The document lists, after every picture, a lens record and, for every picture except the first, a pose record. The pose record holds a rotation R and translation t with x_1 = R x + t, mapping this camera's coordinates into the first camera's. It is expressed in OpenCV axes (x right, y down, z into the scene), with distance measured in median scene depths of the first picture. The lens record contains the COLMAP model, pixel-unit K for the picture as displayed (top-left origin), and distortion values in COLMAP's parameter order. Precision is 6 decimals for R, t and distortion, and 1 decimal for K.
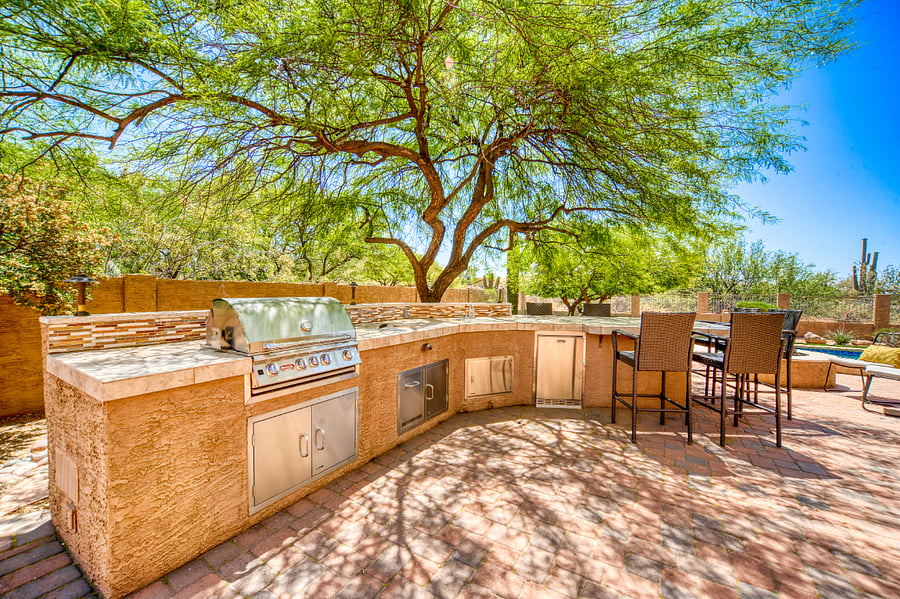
lens RADIAL K [[359.2, 0, 446.6], [0, 359.2, 296.4], [0, 0, 1]] dist [-0.008397, 0.000911]
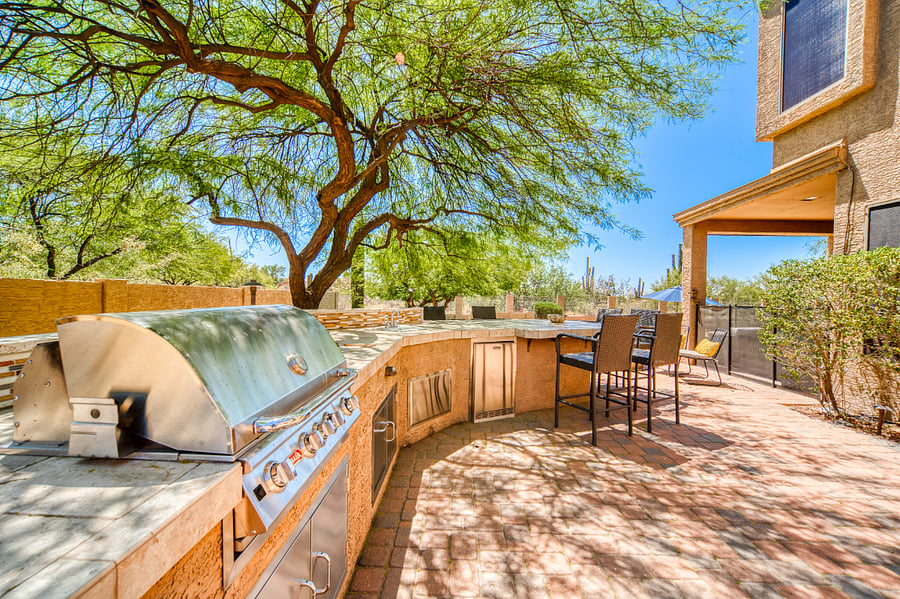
lens RADIAL K [[359.2, 0, 451.6], [0, 359.2, 298.2], [0, 0, 1]] dist [-0.008397, 0.000911]
pose [[0.866657, -0.003619, 0.498890, -0.327699], [0.004105, 0.999992, 0.000123, -0.007137], [-0.498887, 0.001941, 0.866665, 0.322294]]
